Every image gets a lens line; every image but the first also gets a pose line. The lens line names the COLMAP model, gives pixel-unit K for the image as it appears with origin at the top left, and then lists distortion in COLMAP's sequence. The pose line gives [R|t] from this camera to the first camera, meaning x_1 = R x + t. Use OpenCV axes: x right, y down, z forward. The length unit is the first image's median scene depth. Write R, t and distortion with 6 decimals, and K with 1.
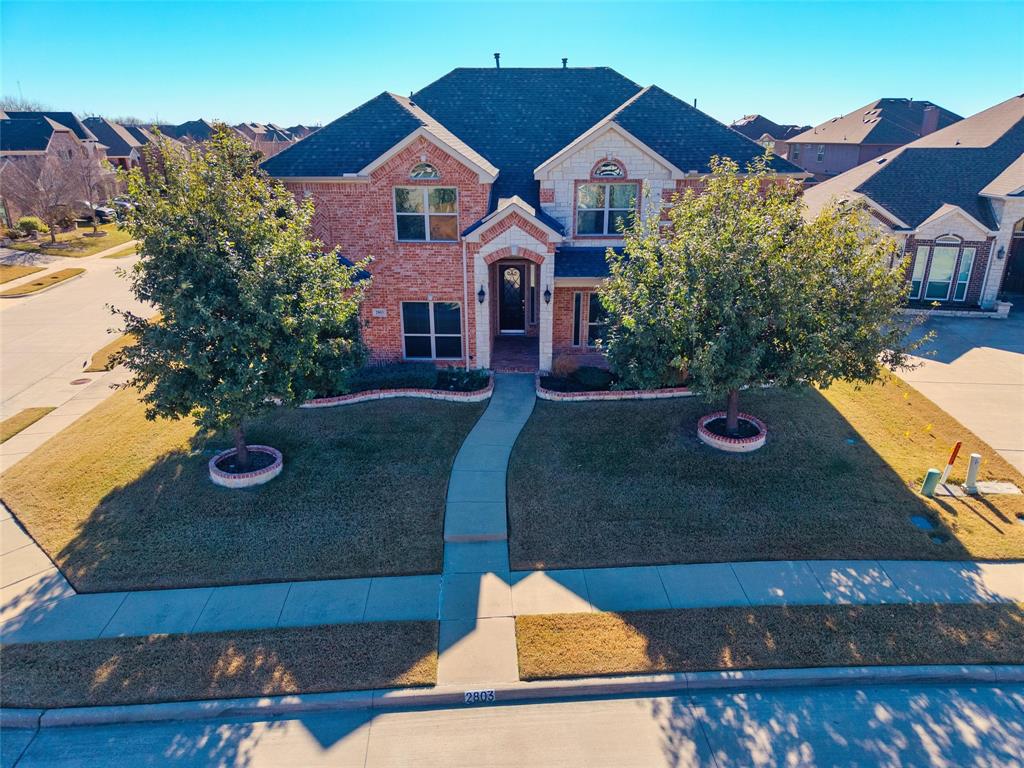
lens RADIAL K [[688.5, 0, 512.0], [0, 688.5, 384.0], [0, 0, 1]] dist [0.000100, -0.001325]
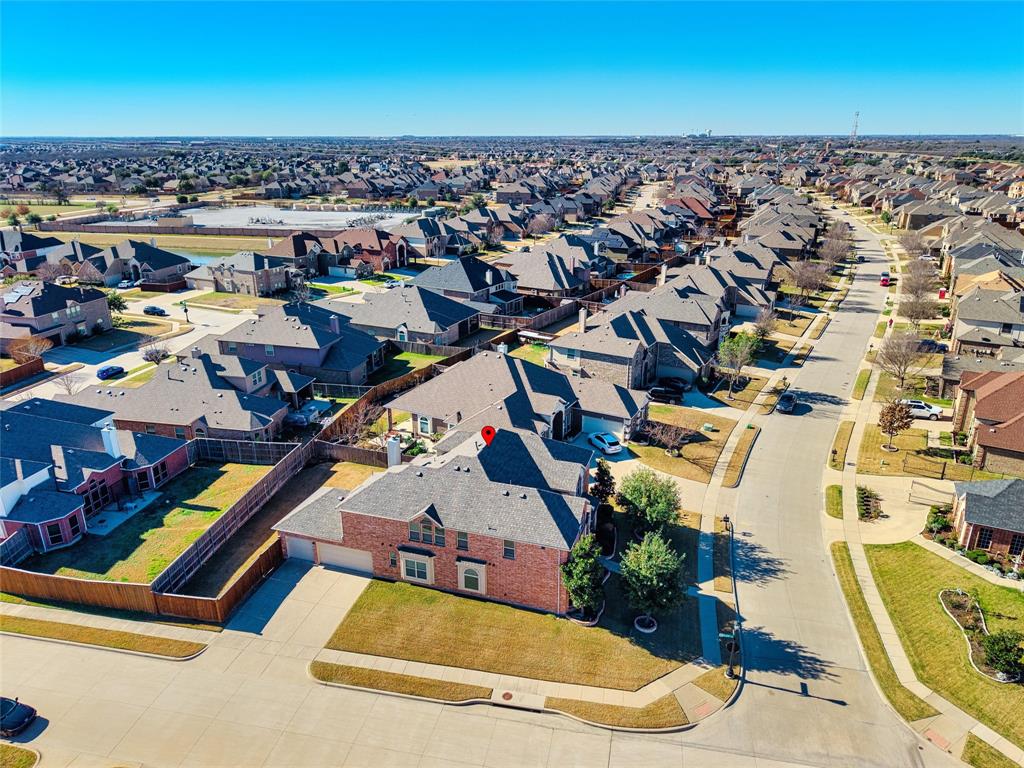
lens RADIAL K [[688.5, 0, 512.0], [0, 688.5, 384.0], [0, 0, 1]] dist [0.000100, -0.001325]
pose [[0.278805, -0.322363, 0.904627, -4.093483], [0.318951, 0.919591, 0.229395, -2.426262], [-0.905836, 0.224575, 0.359204, 0.235407]]
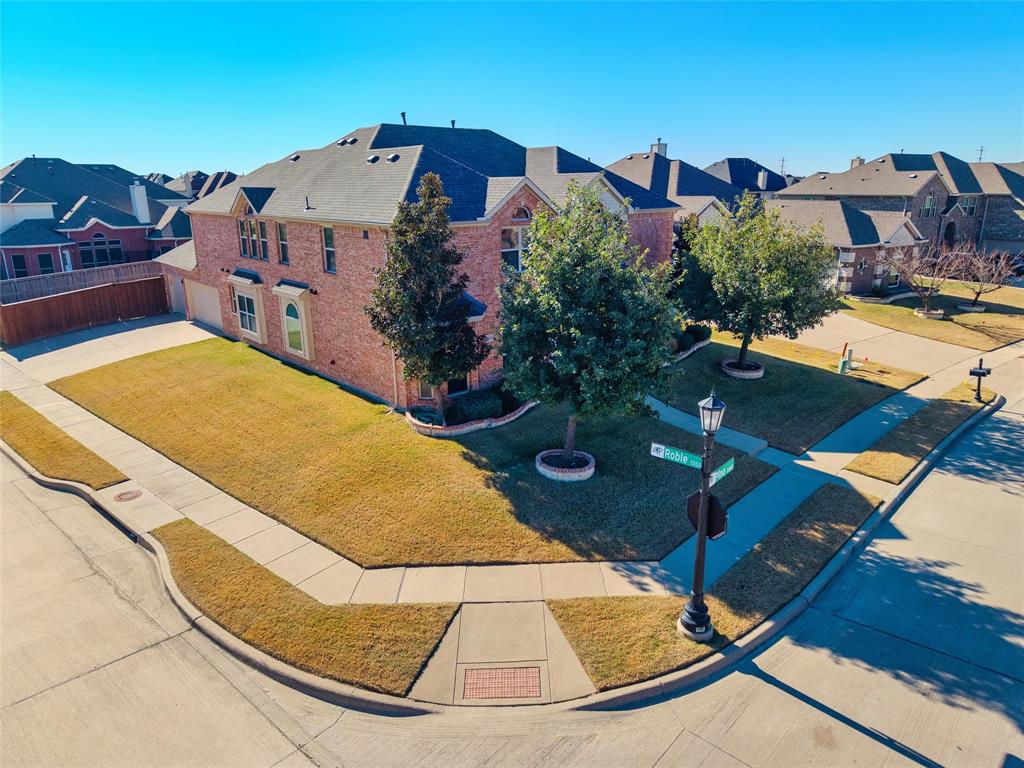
lens RADIAL K [[688.5, 0, 512.0], [0, 688.5, 384.0], [0, 0, 1]] dist [0.000100, -0.001325]
pose [[0.730774, -0.192096, 0.655034, -1.582618], [0.234884, 0.971753, 0.022934, -0.080689], [-0.640936, 0.137097, 0.755252, 0.232068]]
